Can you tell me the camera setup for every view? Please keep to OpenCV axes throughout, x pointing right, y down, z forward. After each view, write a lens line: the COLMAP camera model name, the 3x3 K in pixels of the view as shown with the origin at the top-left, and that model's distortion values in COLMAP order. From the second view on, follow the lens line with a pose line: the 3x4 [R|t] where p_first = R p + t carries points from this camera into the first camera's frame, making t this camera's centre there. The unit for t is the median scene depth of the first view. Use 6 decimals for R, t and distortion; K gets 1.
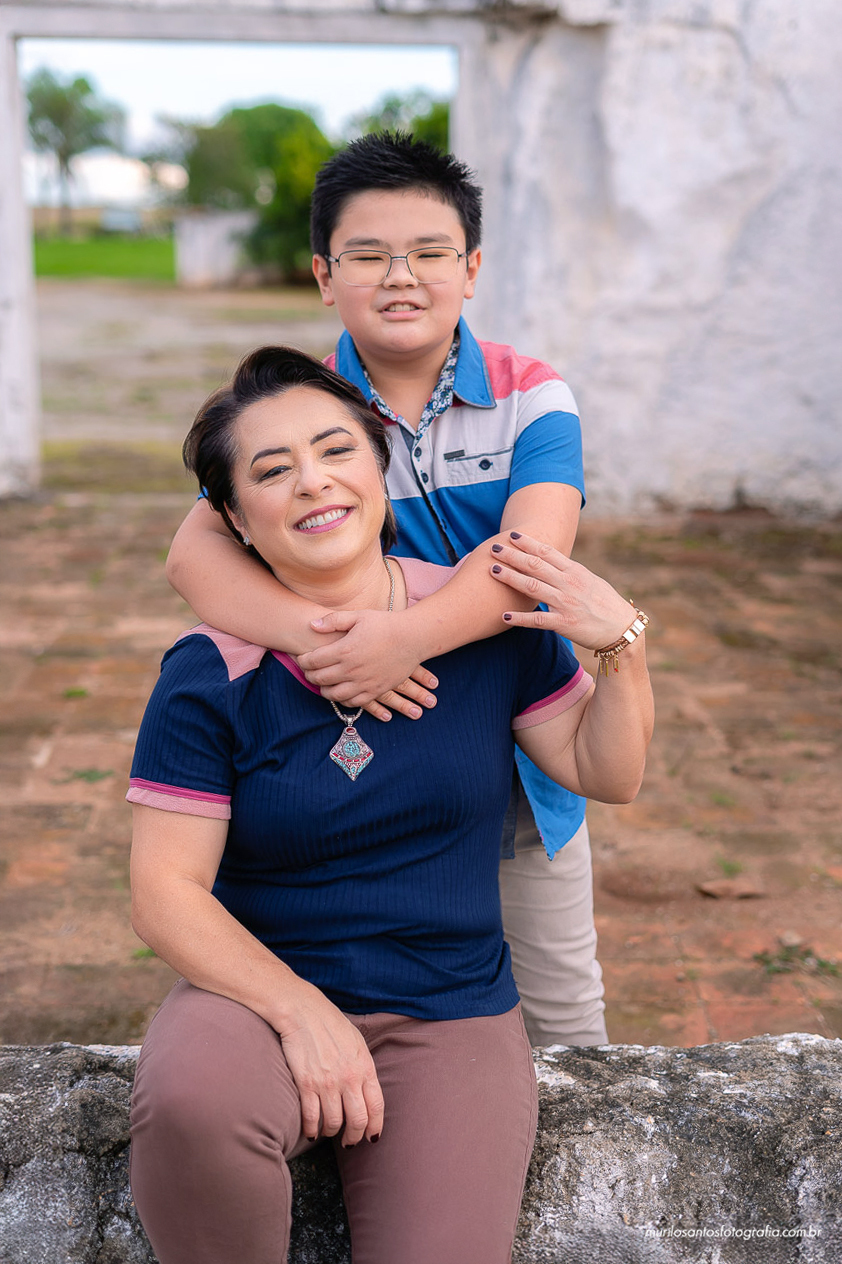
lens RADIAL K [[1923.7, 0, 421.0], [0, 1923.7, 632.0], [0, 0, 1]] dist [-0.021859, 0.031981]
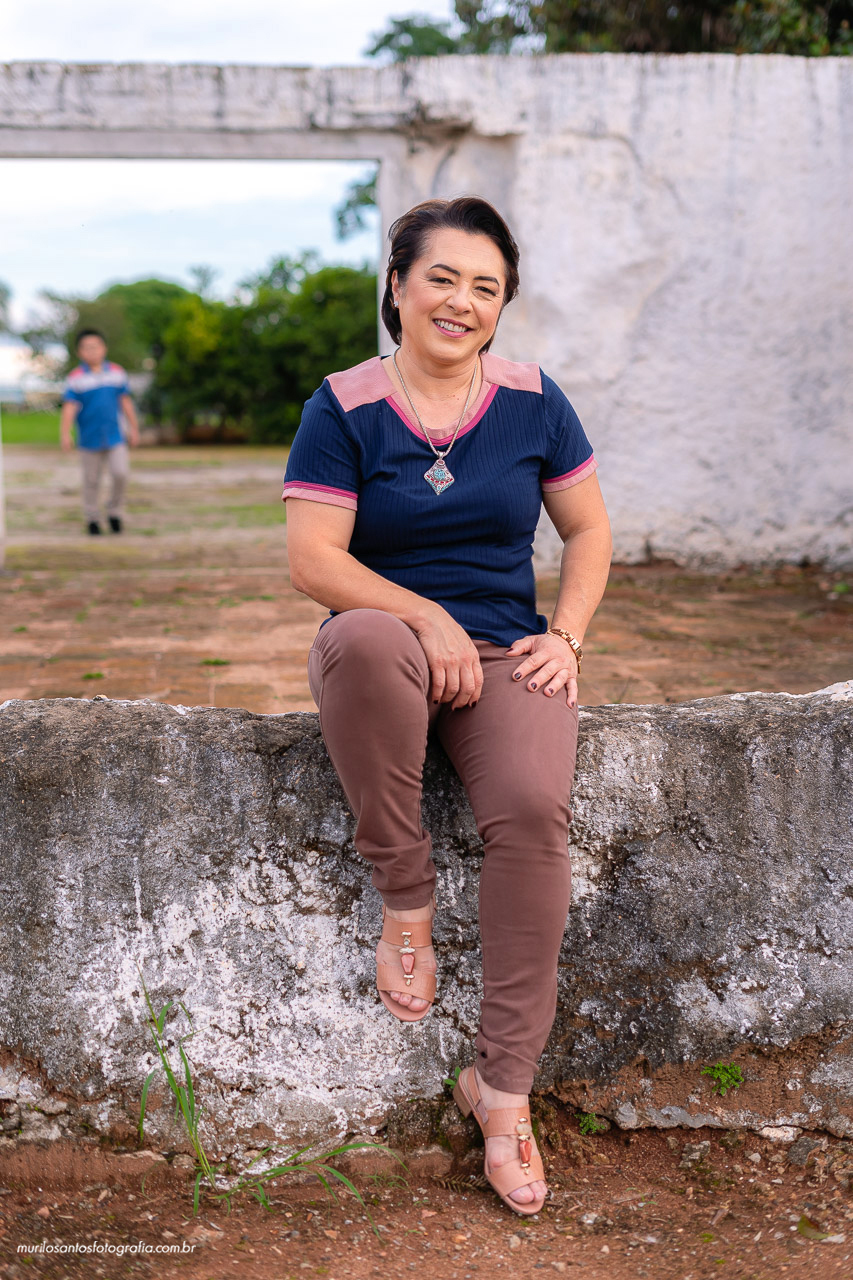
lens RADIAL K [[1948.1, 0, 426.5], [0, 1948.1, 640.0], [0, 0, 1]] dist [-0.021859, 0.031981]
pose [[0.997805, -0.029168, 0.059453, -0.035721], [0.034133, 0.995858, -0.084271, 0.083118], [-0.056749, 0.086115, 0.994668, -0.122792]]
